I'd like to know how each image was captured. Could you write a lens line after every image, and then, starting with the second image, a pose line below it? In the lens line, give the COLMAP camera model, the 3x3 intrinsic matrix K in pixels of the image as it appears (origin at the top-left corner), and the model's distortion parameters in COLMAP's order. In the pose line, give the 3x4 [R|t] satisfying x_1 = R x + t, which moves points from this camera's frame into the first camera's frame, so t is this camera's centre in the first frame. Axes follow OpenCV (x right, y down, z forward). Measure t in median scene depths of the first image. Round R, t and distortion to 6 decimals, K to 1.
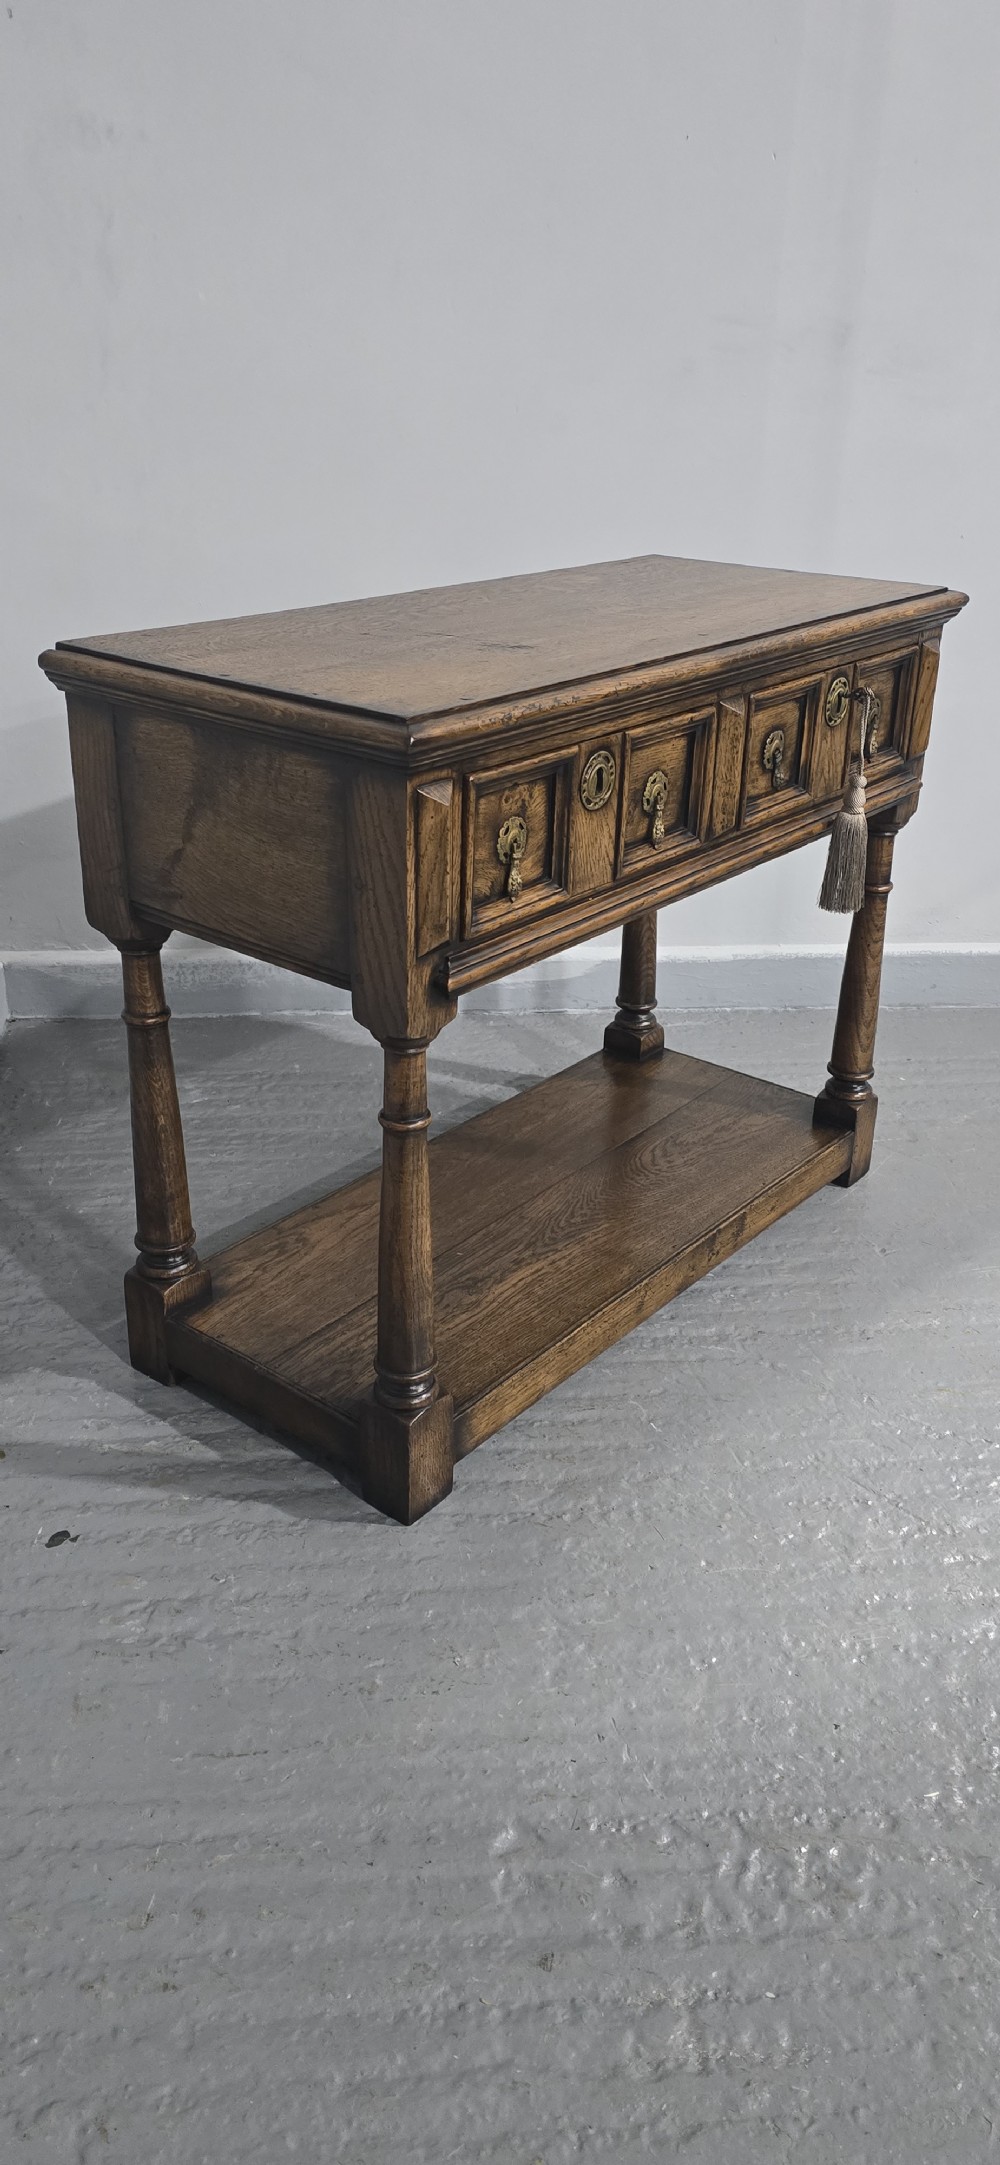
lens RADIAL K [[1606.8, 0, 500.0], [0, 1606.8, 1082.5], [0, 0, 1]] dist [0.101054, -0.166656]
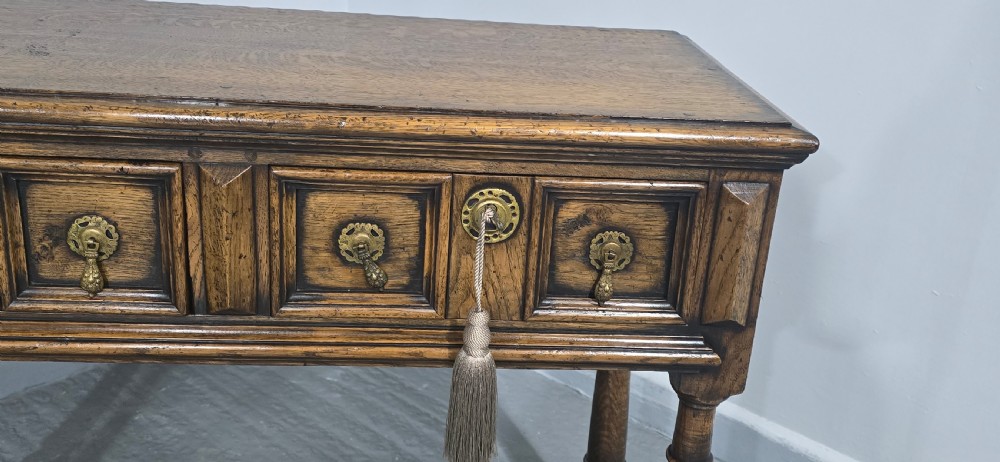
lens RADIAL K [[975.7, 0, 495.1], [0, 975.7, 218.4], [0, 0, 1]] dist [0.150419, -0.301712]
pose [[0.679689, 0.287165, -0.674951, 0.597174], [-0.355433, 0.933871, 0.039398, -0.281945], [0.641631, 0.213122, 0.736810, 0.715615]]
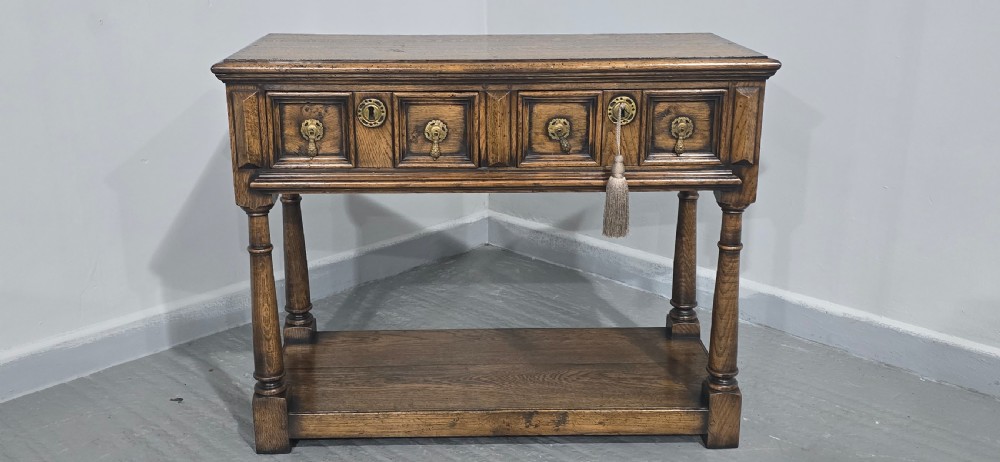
lens RADIAL K [[964.4, 0, 492.7], [0, 964.4, 222.7], [0, 0, 1]] dist [0.264626, -0.811662]
pose [[0.646726, 0.196723, -0.736917, 0.978502], [-0.309047, 0.950888, -0.017380, -0.074810], [0.697306, 0.238982, 0.675760, 0.289190]]
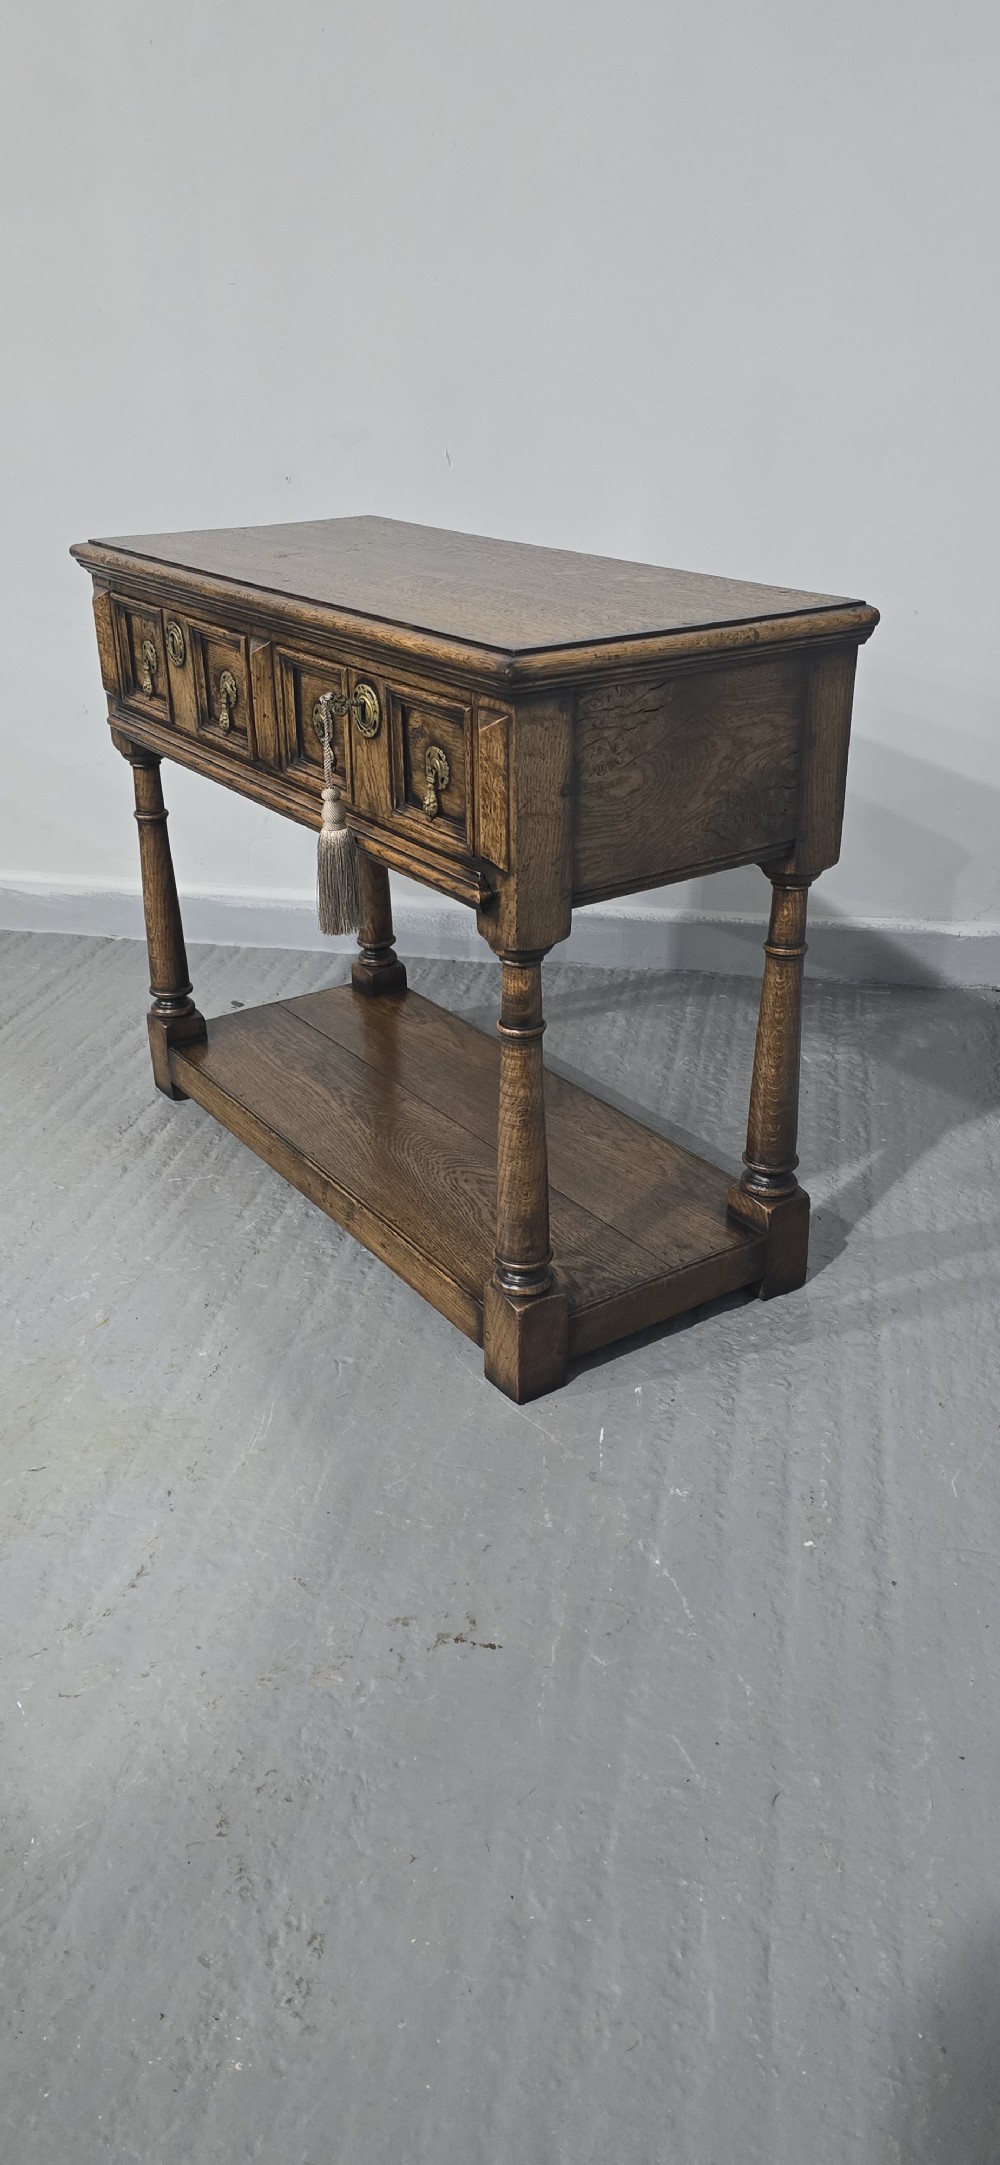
lens RADIAL K [[1606.8, 0, 500.0], [0, 1606.8, 1082.5], [0, 0, 1]] dist [0.101054, -0.166656]
pose [[-0.298754, 0.389792, -0.871096, 1.173459], [-0.400496, 0.777305, 0.485179, -0.603177], [0.866226, 0.493820, -0.076113, 1.374649]]
